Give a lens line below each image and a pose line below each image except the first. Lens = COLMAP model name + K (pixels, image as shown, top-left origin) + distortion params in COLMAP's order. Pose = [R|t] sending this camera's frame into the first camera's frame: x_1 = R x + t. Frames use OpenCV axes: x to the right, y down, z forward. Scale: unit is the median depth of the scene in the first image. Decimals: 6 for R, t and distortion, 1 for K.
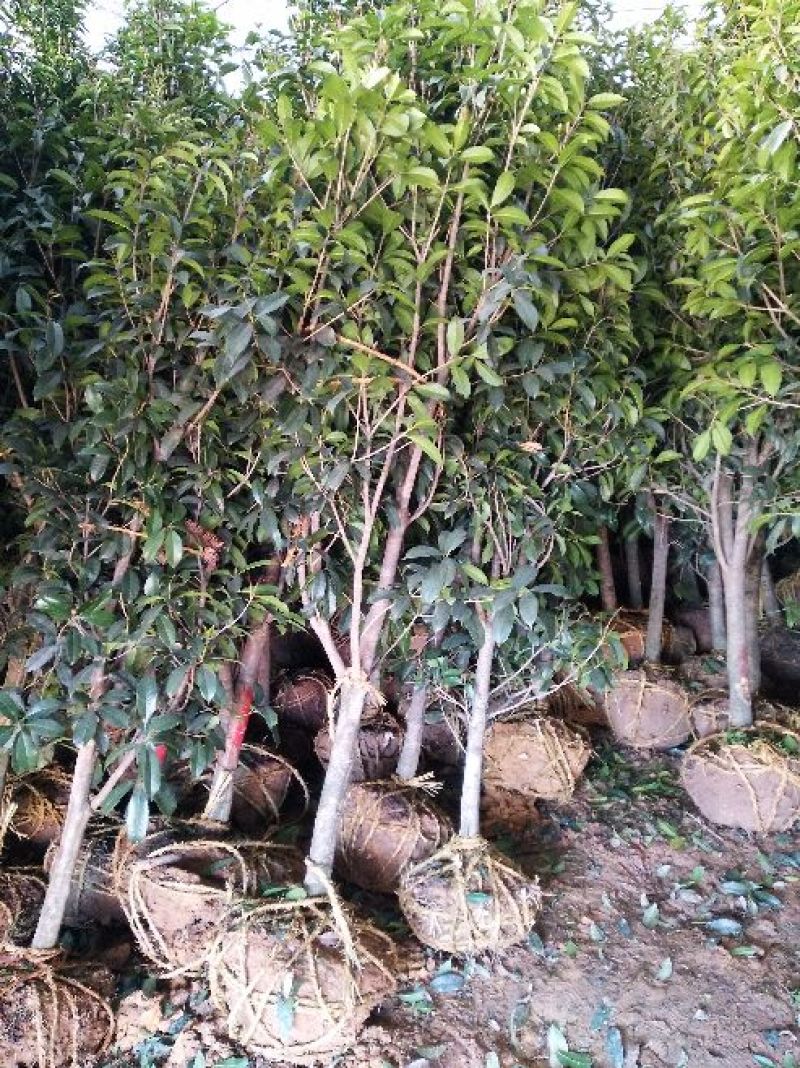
lens RADIAL K [[797.6, 0, 400.0], [0, 797.6, 534.0], [0, 0, 1]] dist [0.097625, -0.124518]
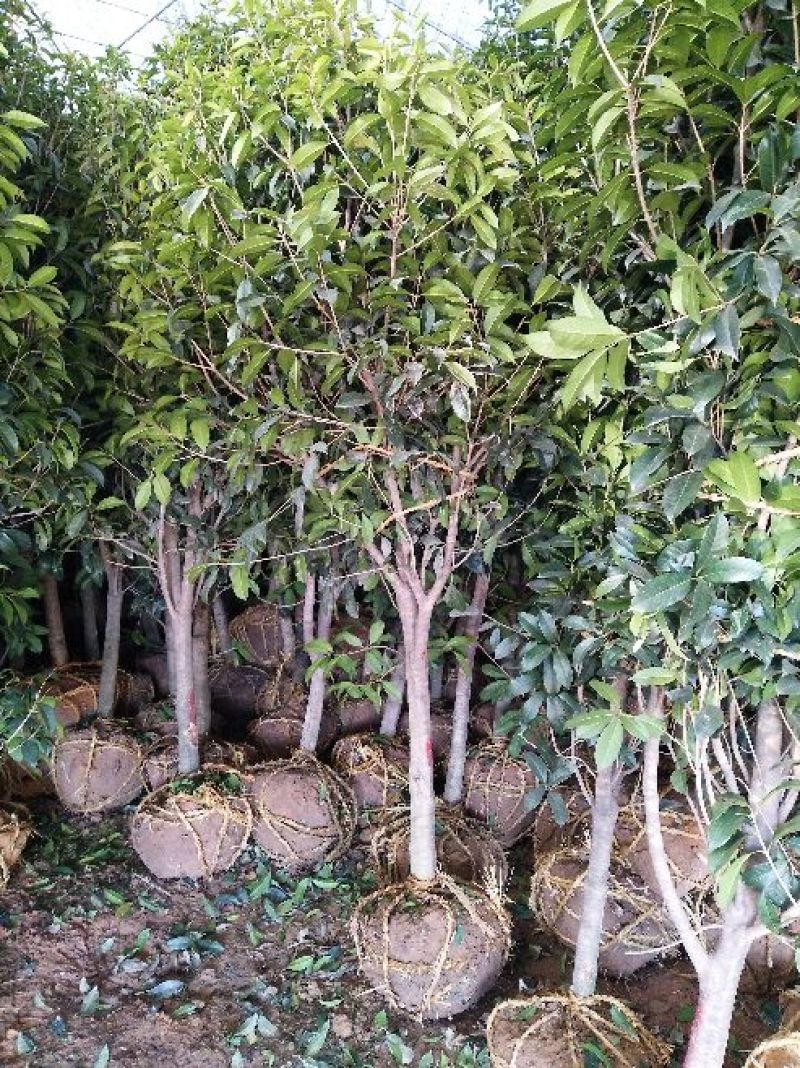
lens RADIAL K [[802.3, 0, 396.9], [0, 802.3, 534.1], [0, 0, 1]] dist [0.098541, -0.131052]
pose [[0.817462, -0.002630, 0.575976, 0.055162], [0.027351, 0.999039, -0.034257, -0.017164], [-0.575332, 0.043757, 0.816749, 0.017397]]
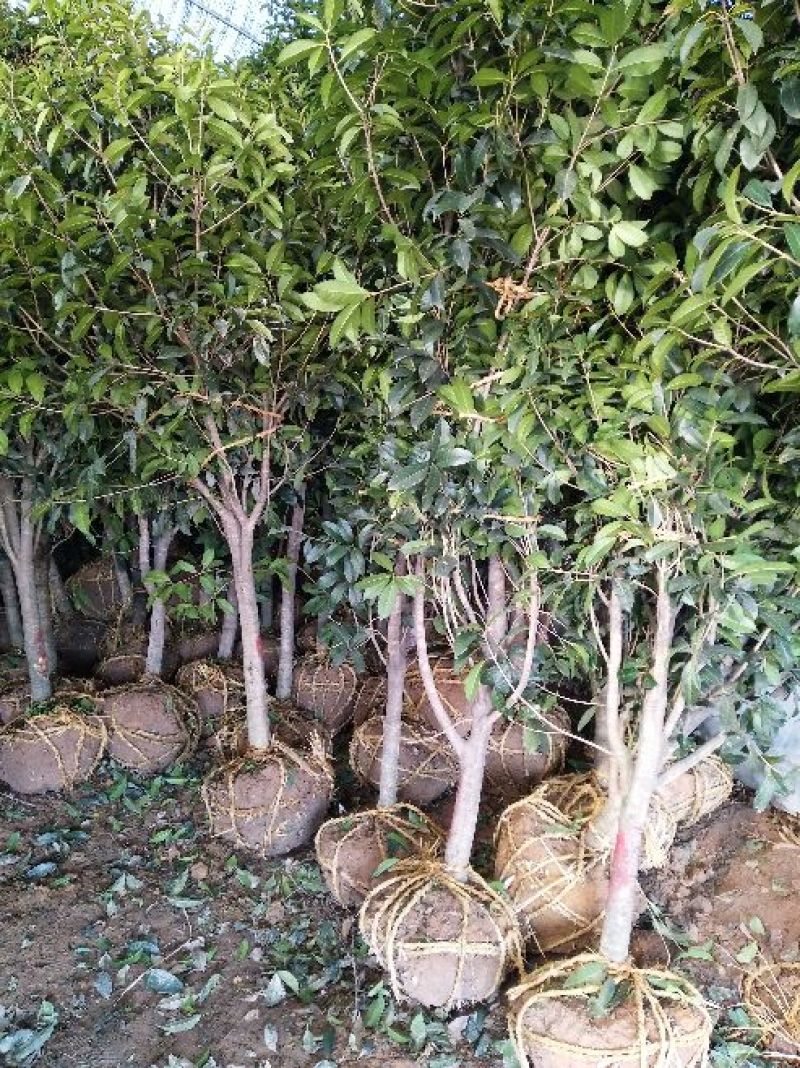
lens RADIAL K [[802.3, 0, 396.9], [0, 802.3, 534.1], [0, 0, 1]] dist [0.098541, -0.131052]
pose [[0.679104, -0.068450, 0.730844, -0.054885], [0.097230, 0.995258, 0.002868, 0.055530], [-0.727574, 0.069112, 0.682539, -0.144004]]
